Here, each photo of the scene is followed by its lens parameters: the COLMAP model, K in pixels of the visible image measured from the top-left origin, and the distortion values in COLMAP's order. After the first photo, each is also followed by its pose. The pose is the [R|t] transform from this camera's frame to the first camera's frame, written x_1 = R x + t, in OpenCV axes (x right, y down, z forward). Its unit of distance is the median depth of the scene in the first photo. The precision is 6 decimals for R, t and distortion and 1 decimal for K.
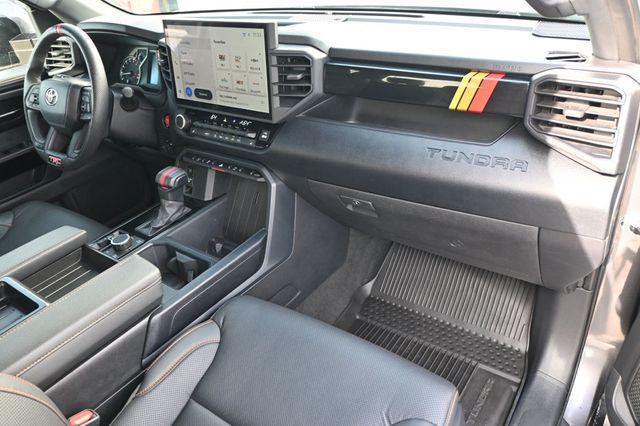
lens RADIAL K [[486.9, 0, 320.4], [0, 486.9, 227.4], [0, 0, 1]] dist [-0.065464, -0.002389]
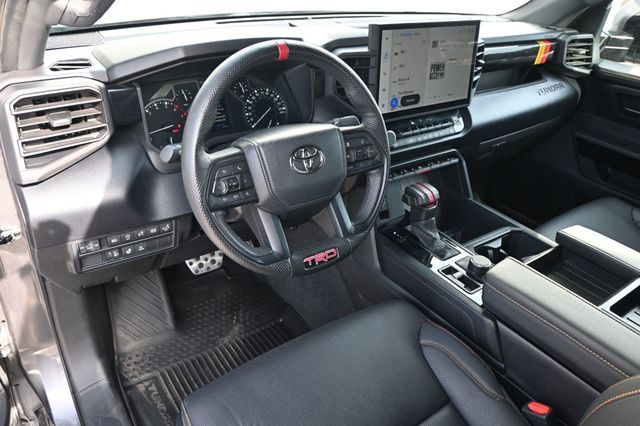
lens RADIAL K [[464.1, 0, 320.0], [0, 464.1, 213.0], [0, 0, 1]] dist [-0.035484, -0.005312]
pose [[0.328984, -0.394566, 0.857955, -1.175780], [0.426621, 0.872629, 0.237725, -0.376186], [-0.842475, 0.287814, 0.455411, 0.802122]]
